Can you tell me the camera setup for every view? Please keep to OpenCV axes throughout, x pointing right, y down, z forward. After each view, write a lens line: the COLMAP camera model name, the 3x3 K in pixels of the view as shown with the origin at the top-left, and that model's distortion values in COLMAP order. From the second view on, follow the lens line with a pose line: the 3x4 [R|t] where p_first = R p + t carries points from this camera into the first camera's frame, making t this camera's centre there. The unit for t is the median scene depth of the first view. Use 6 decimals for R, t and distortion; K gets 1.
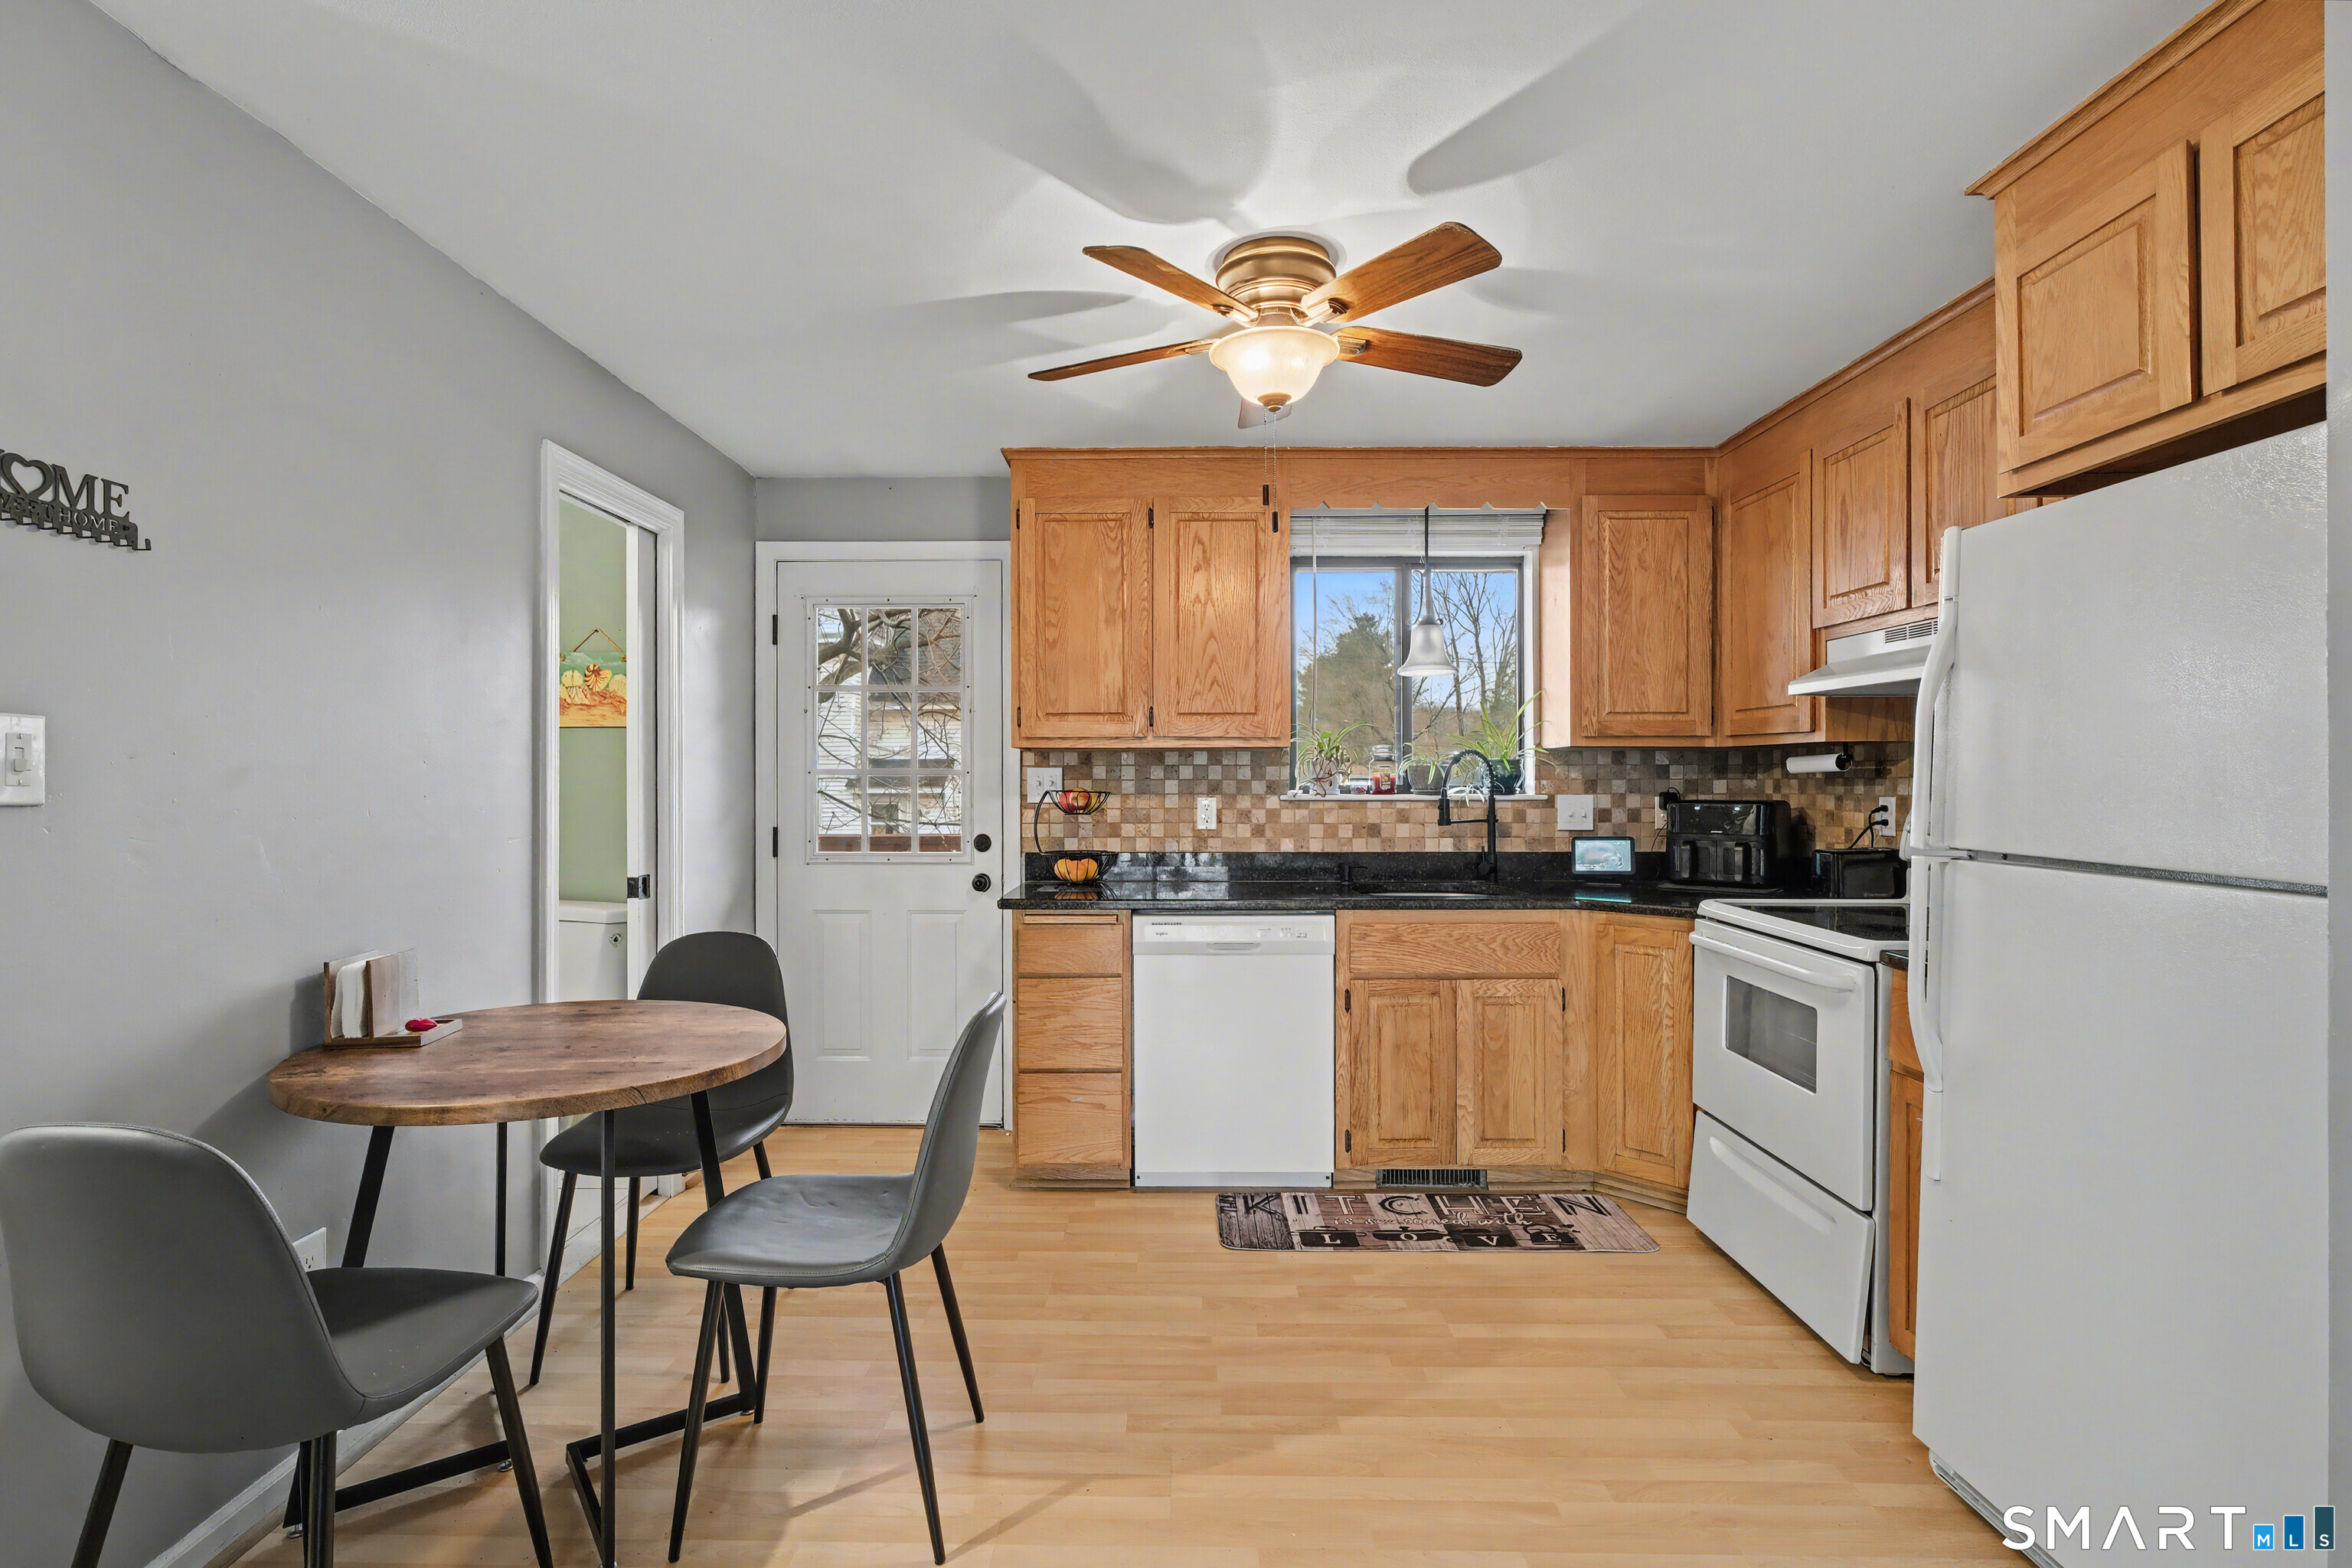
lens RADIAL K [[1111.9, 0, 1176.0], [0, 1111.9, 784.0], [0, 0, 1]] dist [0.005270, -0.000191]
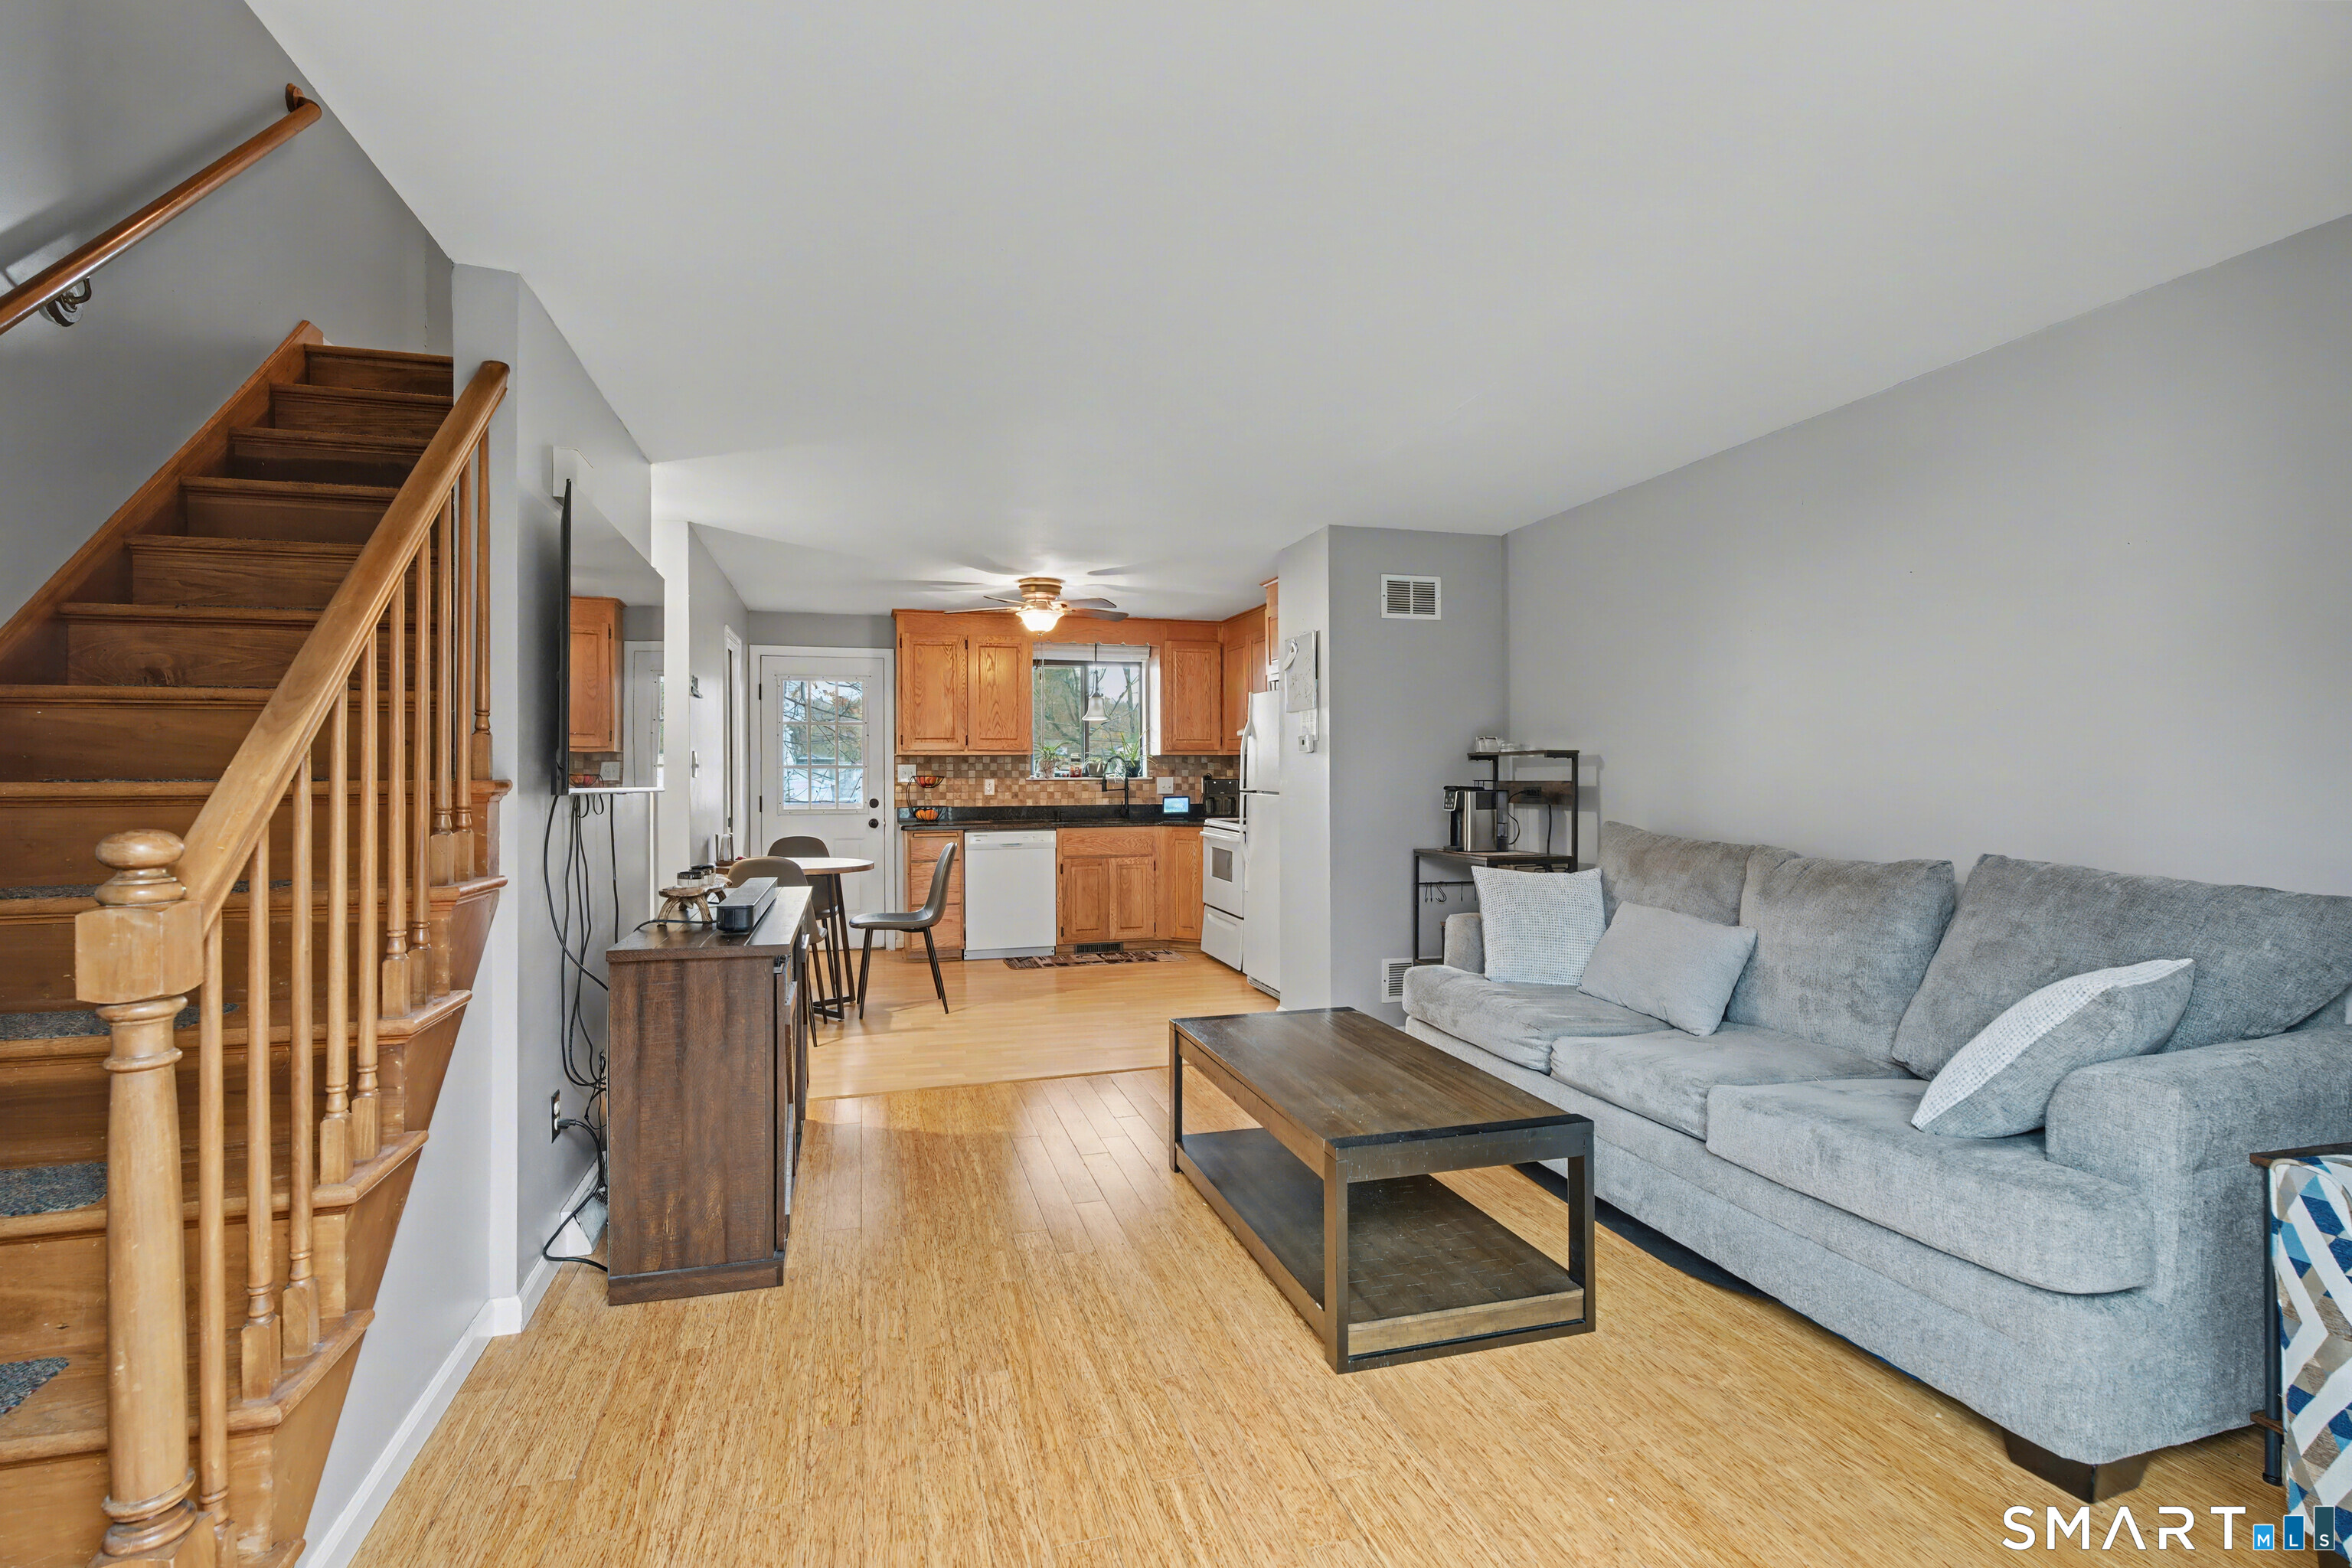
lens RADIAL K [[1104.3, 0, 1161.7], [0, 1104.3, 767.4], [0, 0, 1]] dist [0.001478, 0.001373]
pose [[0.962068, -0.001677, 0.272805, -0.237334], [0.004346, 0.999948, -0.009179, 0.011262], [-0.272776, 0.010017, 0.962026, -1.099771]]
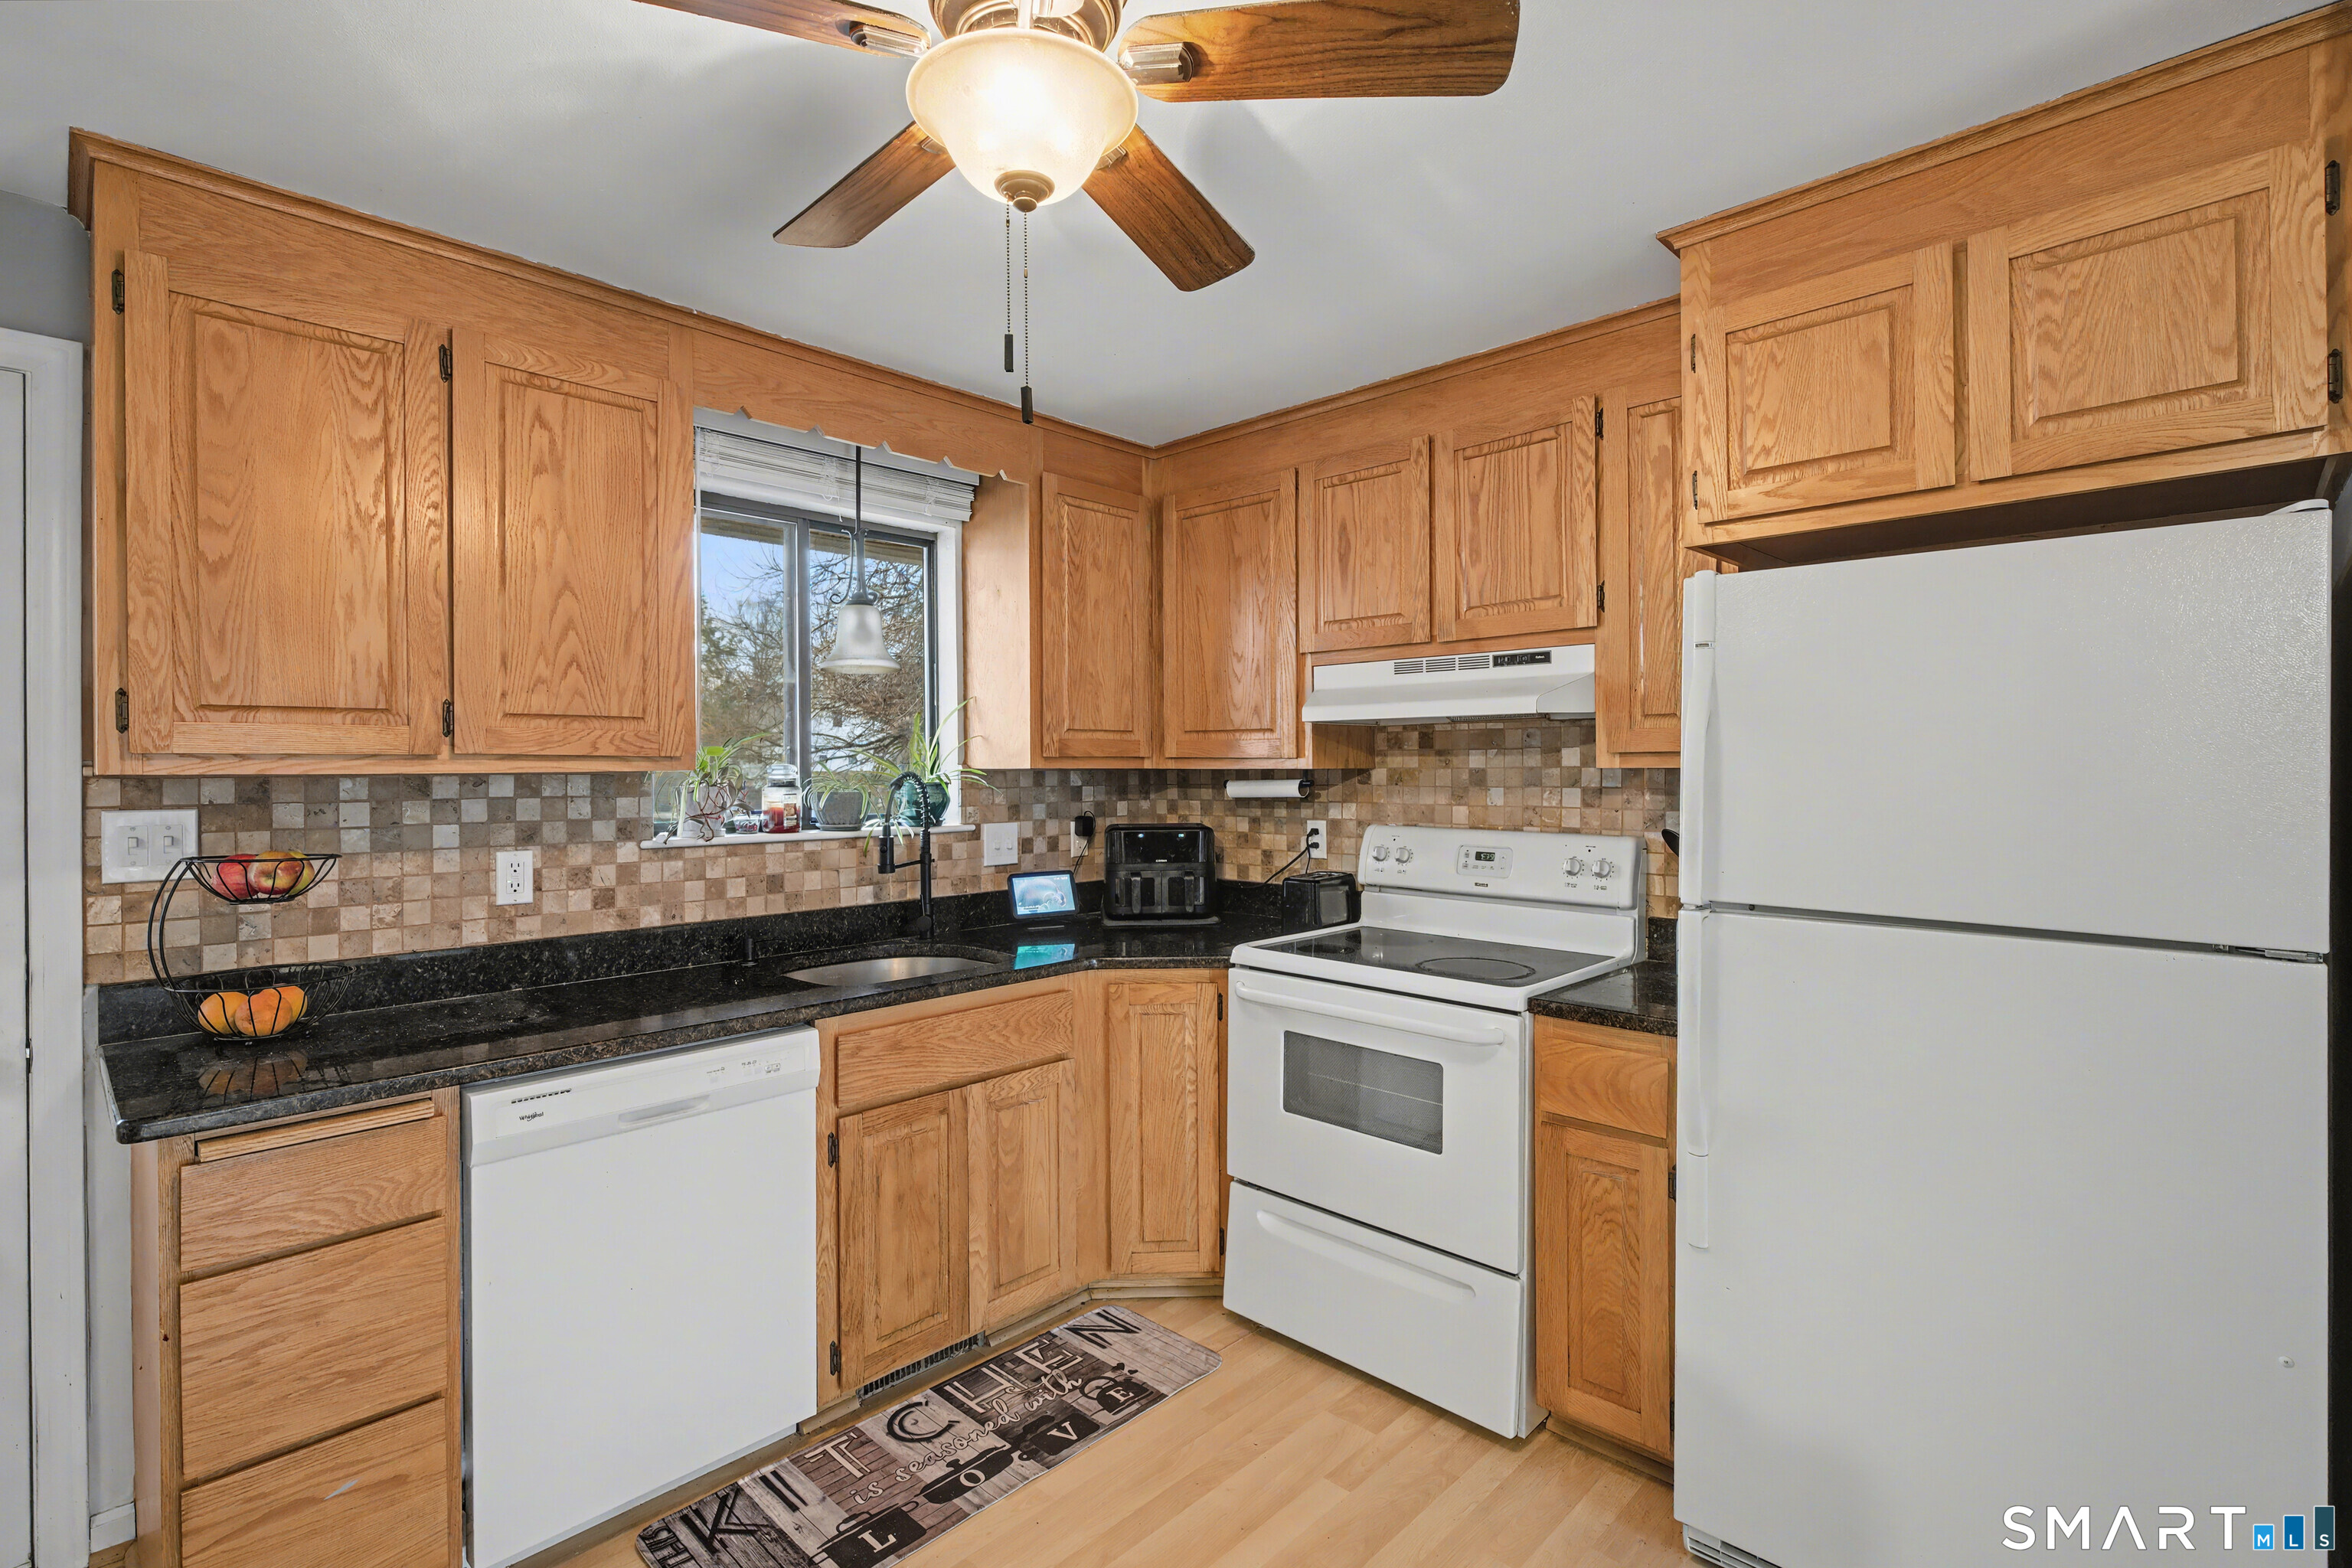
lens RADIAL K [[1090.4, 0, 1161.6], [0, 1090.4, 768.1], [0, 0, 1]] dist [-0.003325, 0.000739]
pose [[0.694912, -0.002757, 0.719090, -0.167257], [0.007419, 0.999967, -0.003336, -0.031059], [-0.719057, 0.007653, 0.694909, 0.362677]]
